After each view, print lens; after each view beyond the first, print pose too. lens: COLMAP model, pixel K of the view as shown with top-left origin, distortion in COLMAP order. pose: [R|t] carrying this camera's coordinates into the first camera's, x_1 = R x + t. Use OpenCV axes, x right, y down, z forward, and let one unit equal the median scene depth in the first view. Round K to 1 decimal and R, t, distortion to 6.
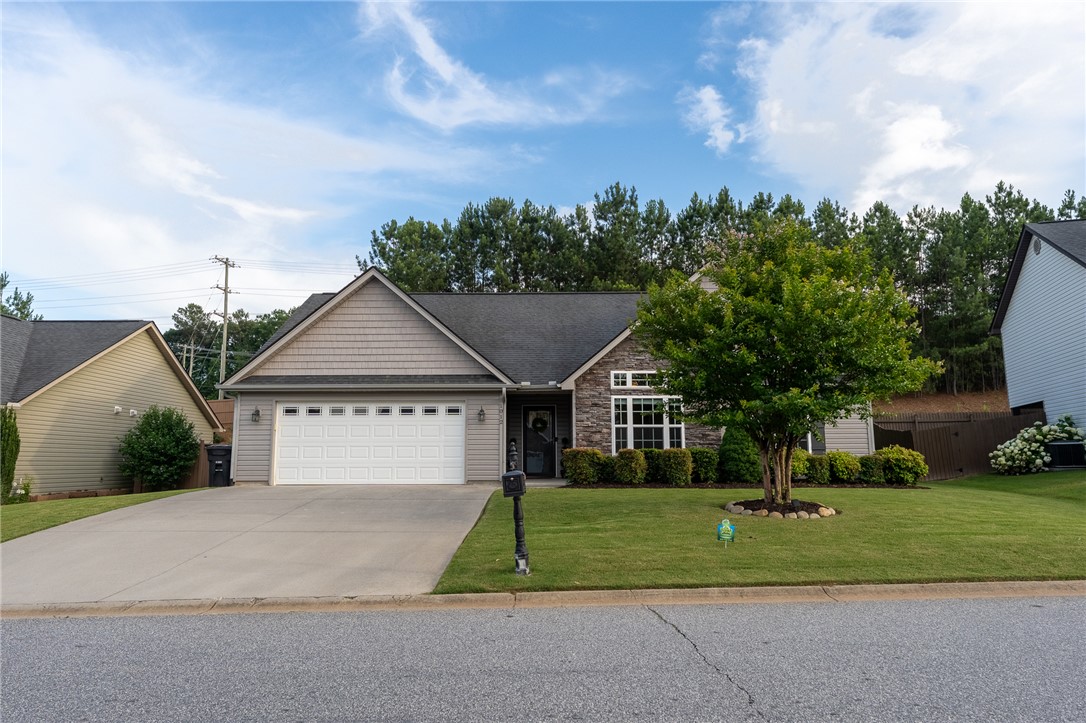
lens RADIAL K [[669.0, 0, 541.8], [0, 669.0, 361.5], [0, 0, 1]] dist [-0.009210, 0.001199]
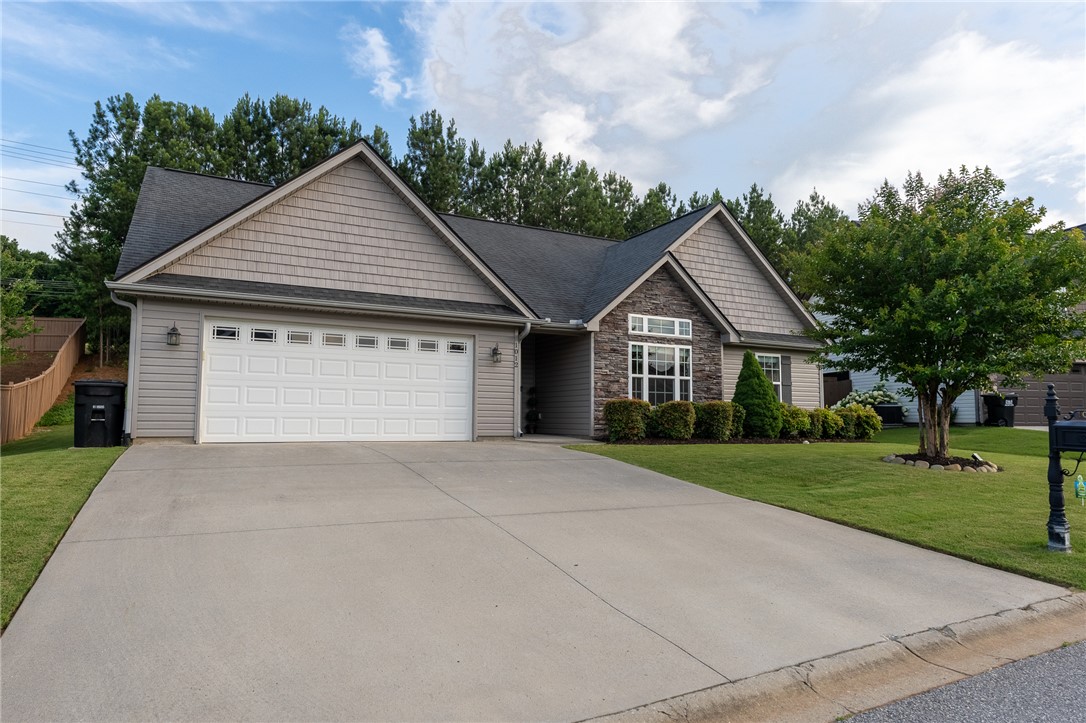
lens RADIAL K [[669.0, 0, 545.9], [0, 669.0, 365.9], [0, 0, 1]] dist [-0.009210, 0.001199]
pose [[0.879071, 0.048700, 0.474197, -0.414203], [-0.082208, 0.995351, 0.050175, 0.047925], [-0.469549, -0.083090, 0.878988, 0.266428]]
